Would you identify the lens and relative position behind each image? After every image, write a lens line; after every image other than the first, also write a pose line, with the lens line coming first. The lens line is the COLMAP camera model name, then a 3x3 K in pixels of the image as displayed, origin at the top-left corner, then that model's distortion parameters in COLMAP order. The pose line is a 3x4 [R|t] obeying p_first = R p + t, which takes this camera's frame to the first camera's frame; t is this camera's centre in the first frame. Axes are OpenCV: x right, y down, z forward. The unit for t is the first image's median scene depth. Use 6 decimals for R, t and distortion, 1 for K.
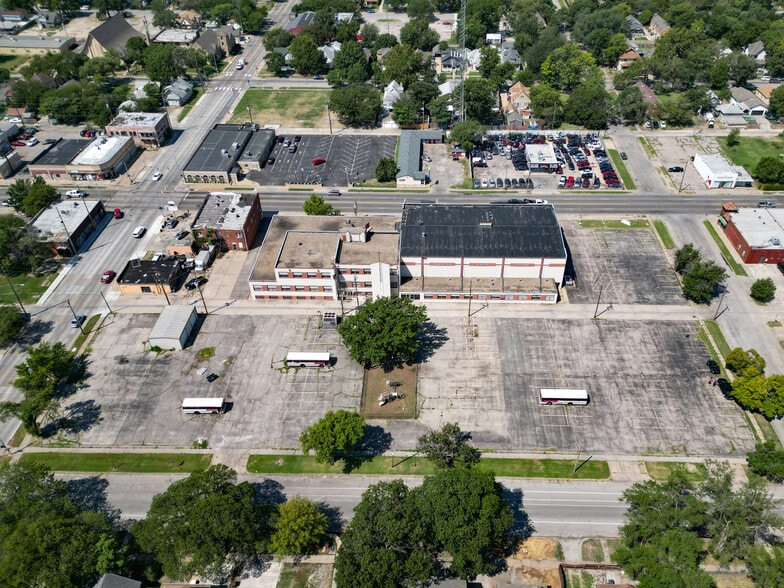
lens RADIAL K [[646.2, 0, 423.7], [0, 646.2, 294.6], [0, 0, 1]] dist [0.070265, -0.003153]
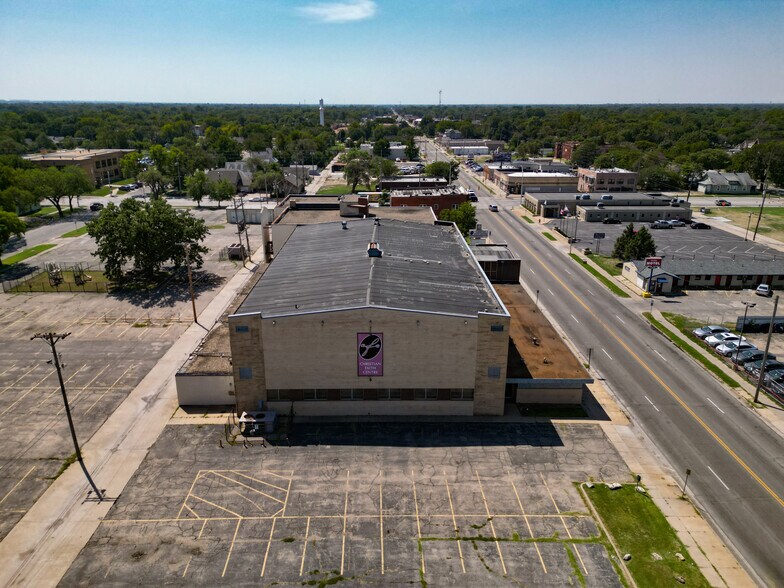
lens RADIAL K [[557.3, 0, 389.9], [0, 557.3, 290.6], [0, 0, 1]] dist [0.054178, -0.049782]
pose [[0.032635, 0.320044, -0.946840, 0.510206], [-0.614637, 0.753460, 0.233494, -0.196875], [0.788134, 0.574343, 0.221301, 0.987449]]
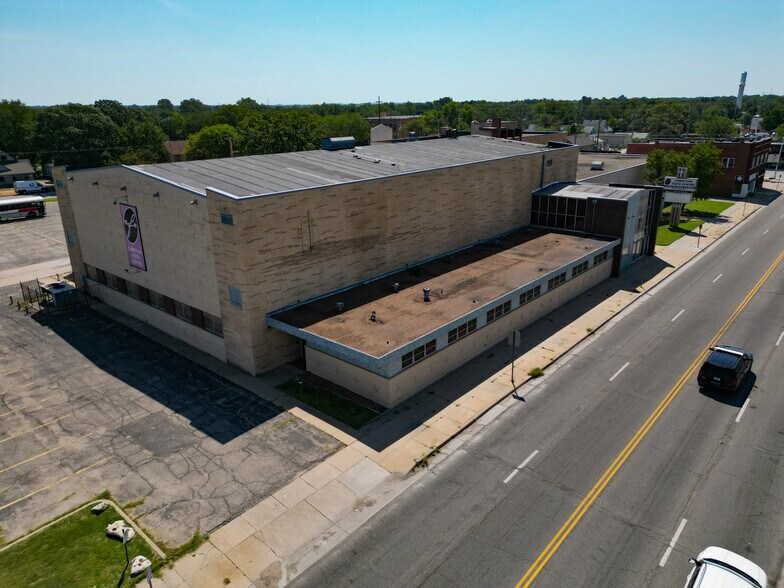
lens RADIAL K [[550.4, 0, 389.7], [0, 550.4, 291.0], [0, 0, 1]] dist [0.053212, -0.042116]
pose [[-0.646267, 0.255023, -0.719237, 0.325053], [-0.453303, 0.629907, 0.630662, -0.269354], [0.613885, 0.733608, -0.291486, 1.219764]]
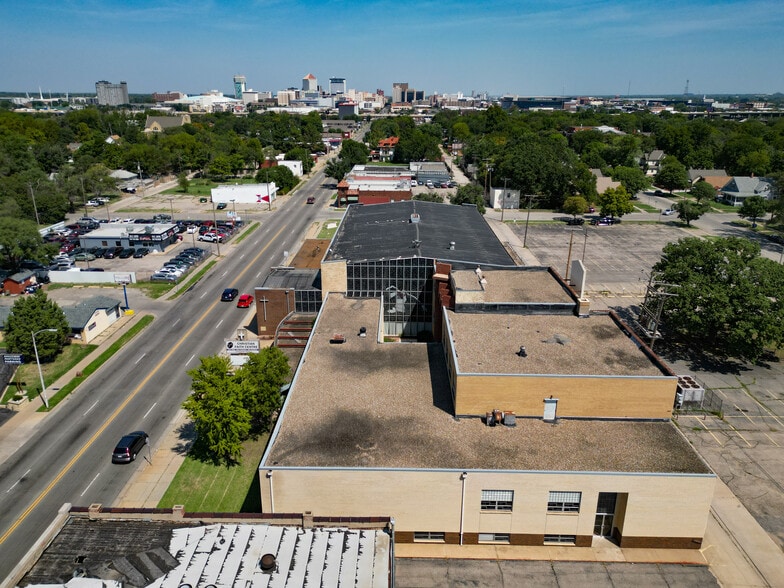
lens RADIAL K [[557.3, 0, 389.9], [0, 557.3, 290.6], [0, 0, 1]] dist [0.054178, -0.049782]
pose [[-0.003490, -0.327176, 0.944957, -0.460970], [0.611189, 0.747223, 0.260971, -0.222781], [-0.791477, 0.578458, 0.197359, 1.003919]]
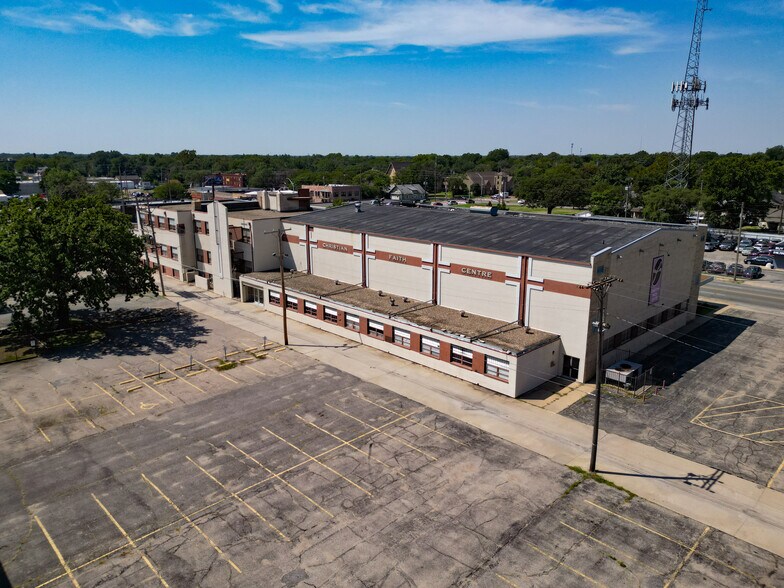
lens RADIAL K [[557.3, 0, 389.9], [0, 557.3, 290.6], [0, 0, 1]] dist [0.054178, -0.049782]
pose [[0.717541, 0.166154, -0.676408, 0.329882], [-0.428109, 0.871241, -0.240129, 0.057668], [0.549416, 0.461878, 0.696284, 0.767992]]
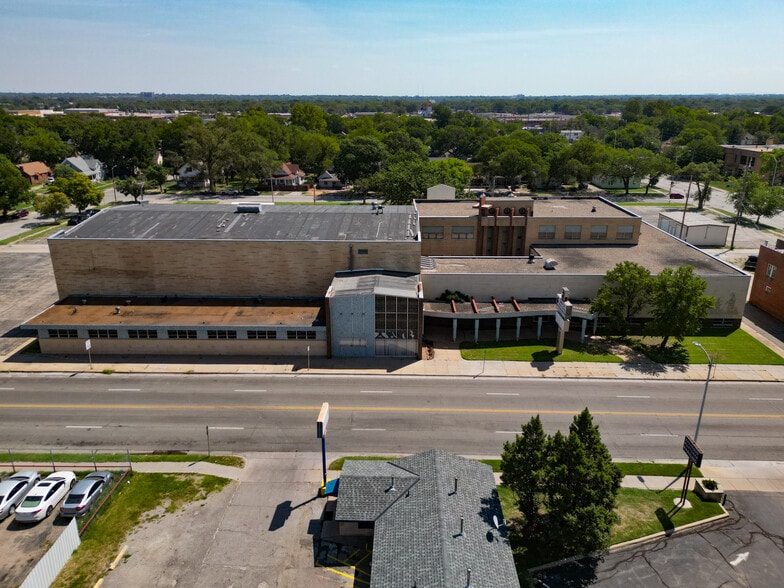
lens RADIAL K [[557.3, 0, 389.9], [0, 557.3, 290.6], [0, 0, 1]] dist [0.054178, -0.049782]
pose [[-0.999986, -0.000861, 0.005290, -0.015614], [0.003930, 0.553293, 0.832978, -0.459036], [-0.003645, 0.832986, -0.553281, 1.362390]]
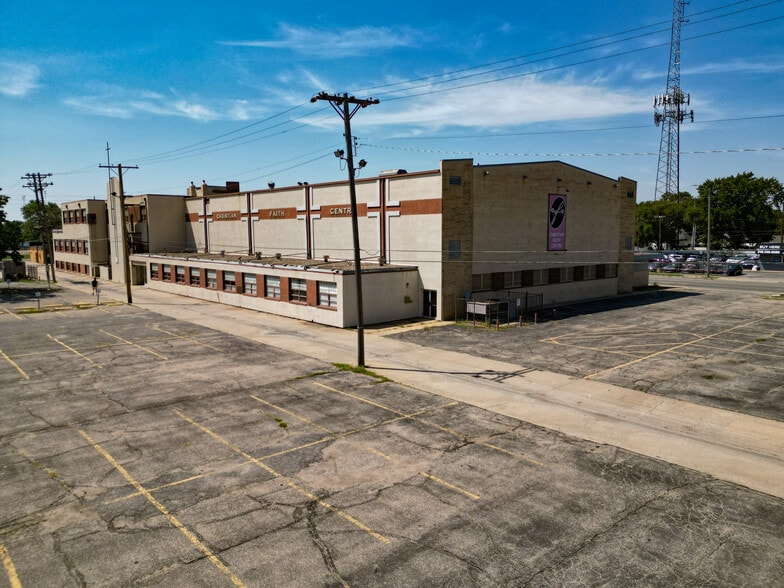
lens RADIAL K [[569.9, 0, 406.0], [0, 569.9, 290.7], [0, 0, 1]] dist [0.057954, -0.051516]
pose [[0.686662, 0.073101, -0.723293, 0.372931], [-0.444610, 0.829395, -0.338268, 0.063745], [0.575168, 0.553859, 0.602015, 0.880643]]
